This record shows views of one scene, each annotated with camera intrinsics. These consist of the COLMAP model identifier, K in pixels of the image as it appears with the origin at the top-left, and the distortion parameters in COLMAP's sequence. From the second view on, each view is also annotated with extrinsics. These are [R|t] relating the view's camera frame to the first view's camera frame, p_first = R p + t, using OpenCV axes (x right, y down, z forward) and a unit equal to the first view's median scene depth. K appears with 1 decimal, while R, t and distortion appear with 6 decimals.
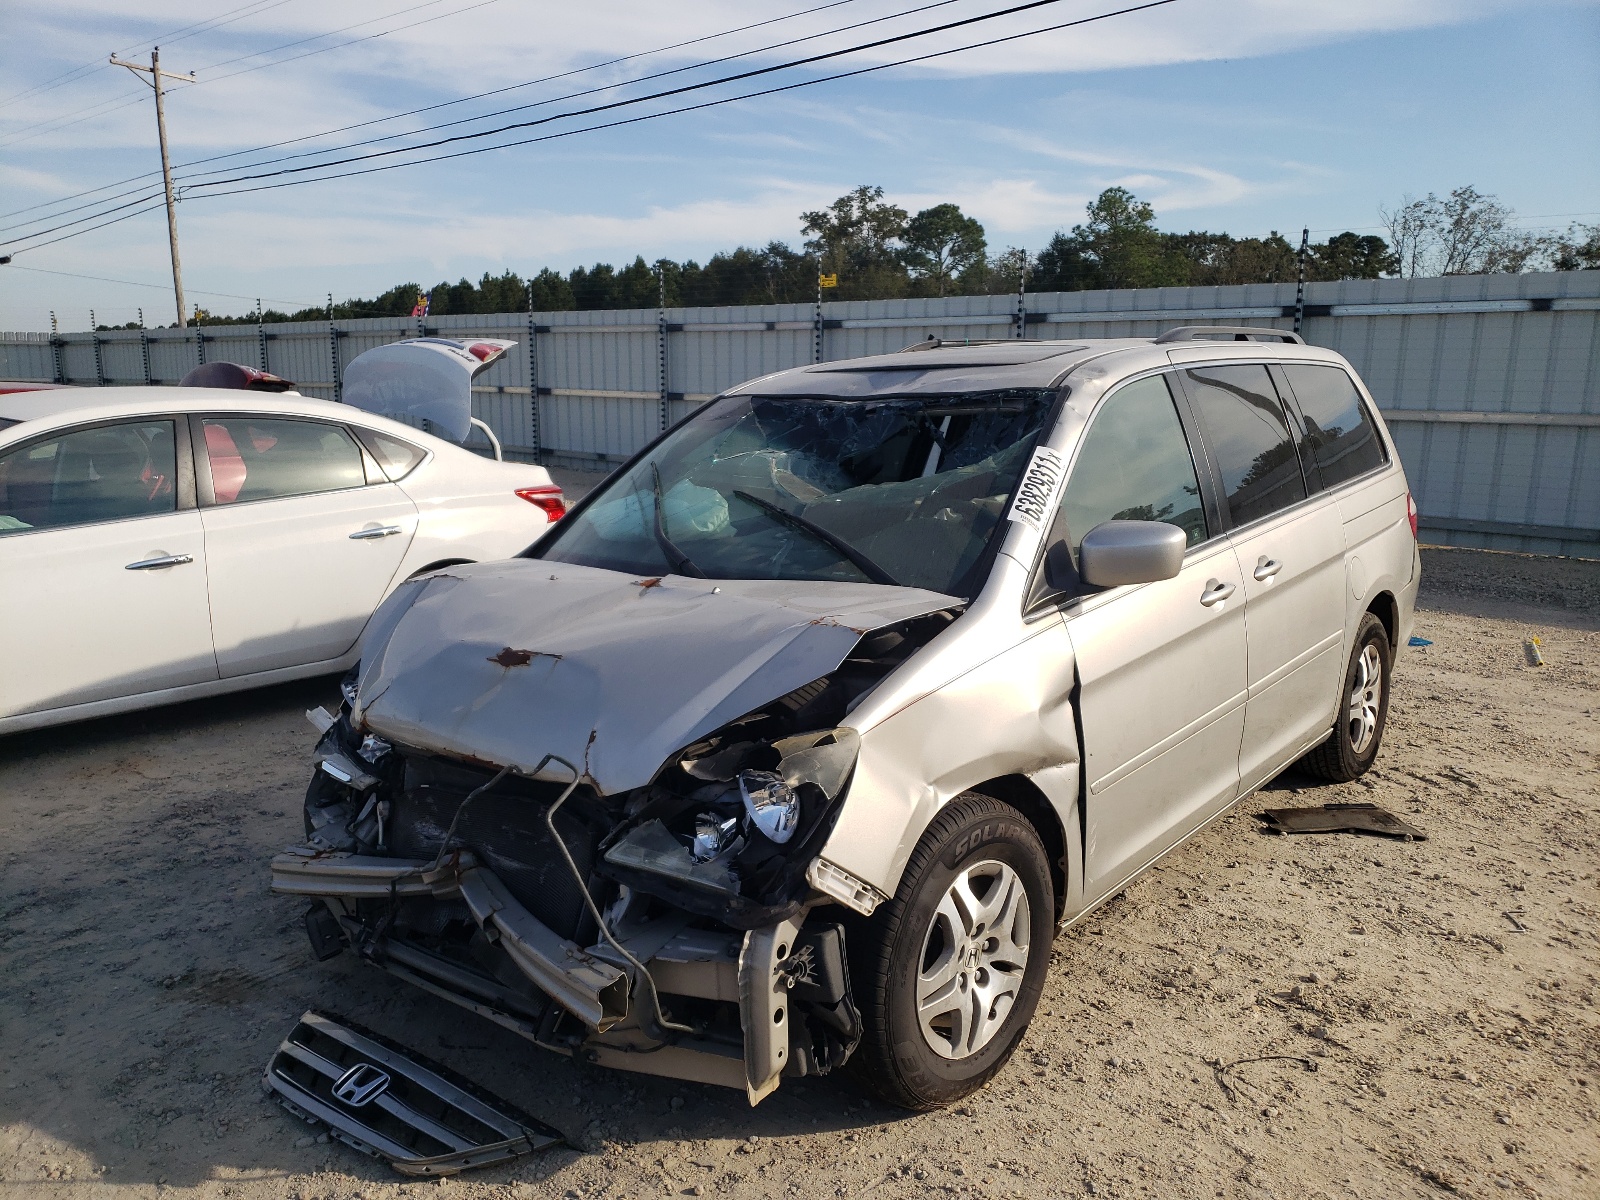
lens RADIAL K [[1218.7, 0, 781.8], [0, 1218.7, 599.4], [0, 0, 1]] dist [0.005341, -0.000902]
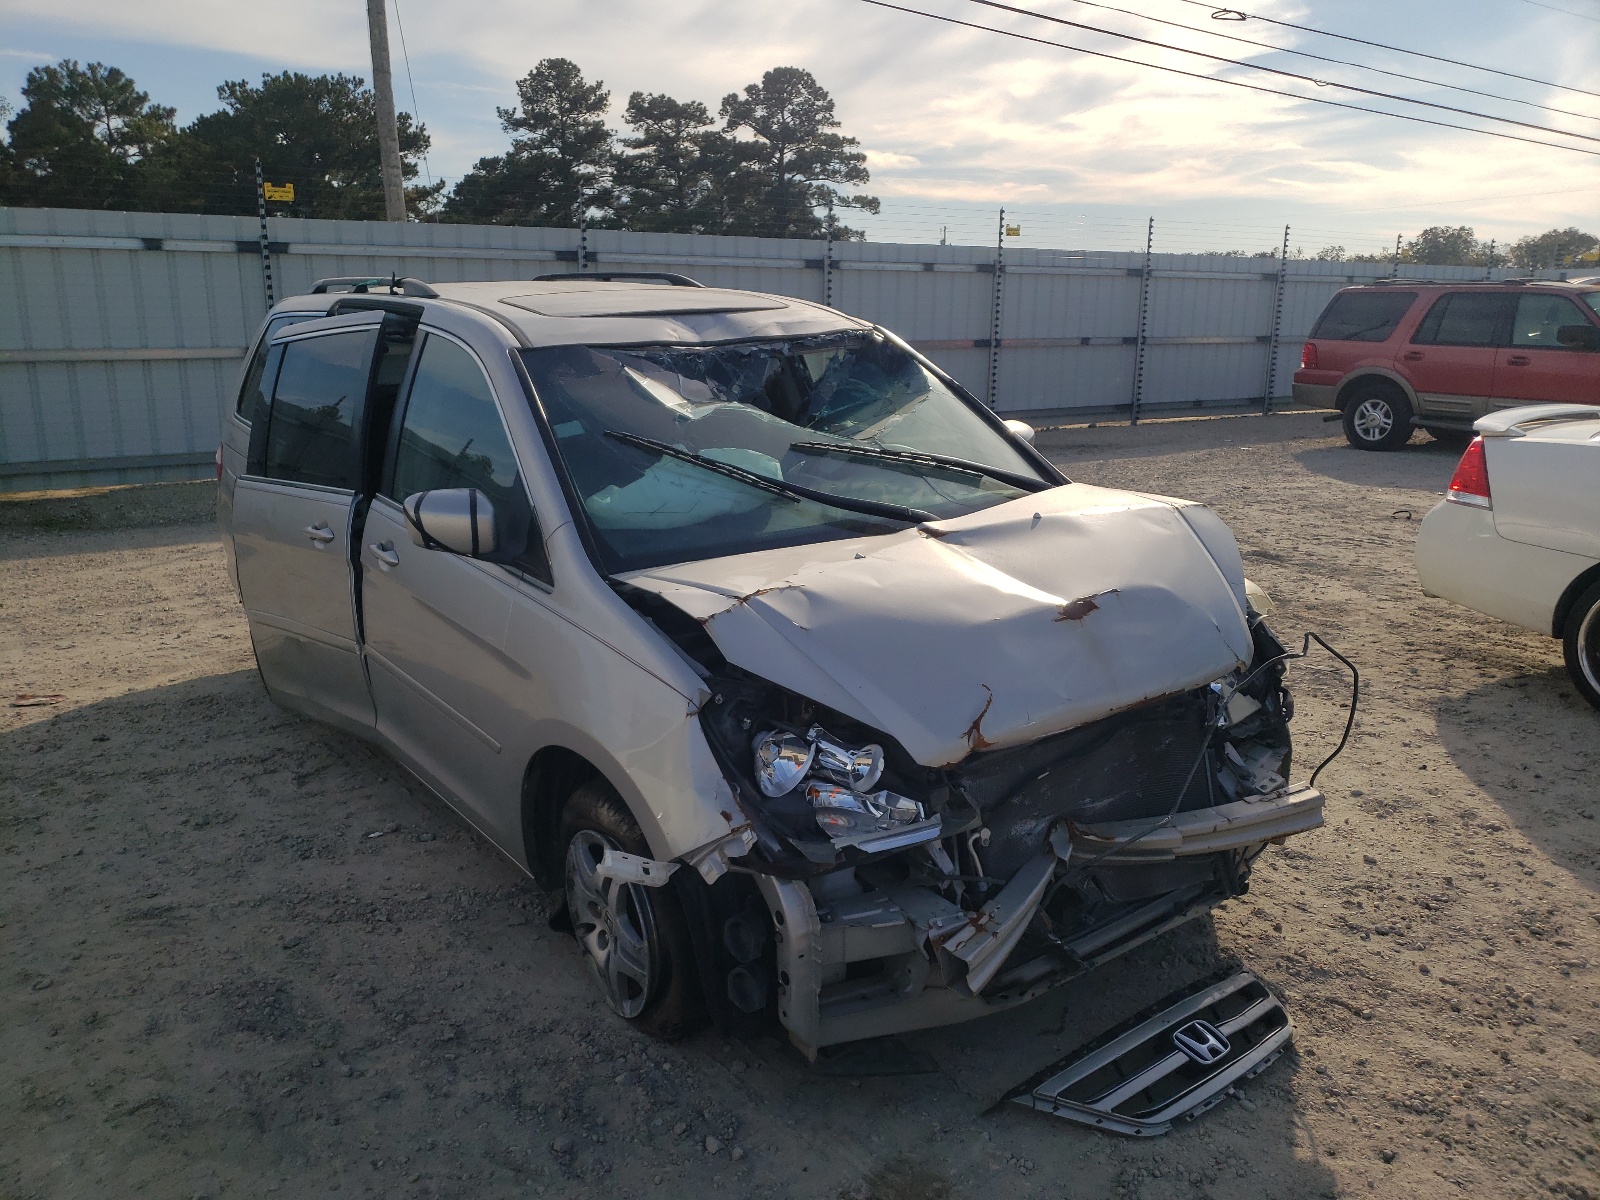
lens RADIAL K [[1218.7, 0, 781.8], [0, 1218.7, 599.4], [0, 0, 1]] dist [0.005341, -0.000902]
pose [[0.267298, -0.223176, 0.937414, -0.757952], [0.176531, 0.967688, 0.180046, -0.110051], [-0.947306, 0.117357, 0.298058, 0.583389]]
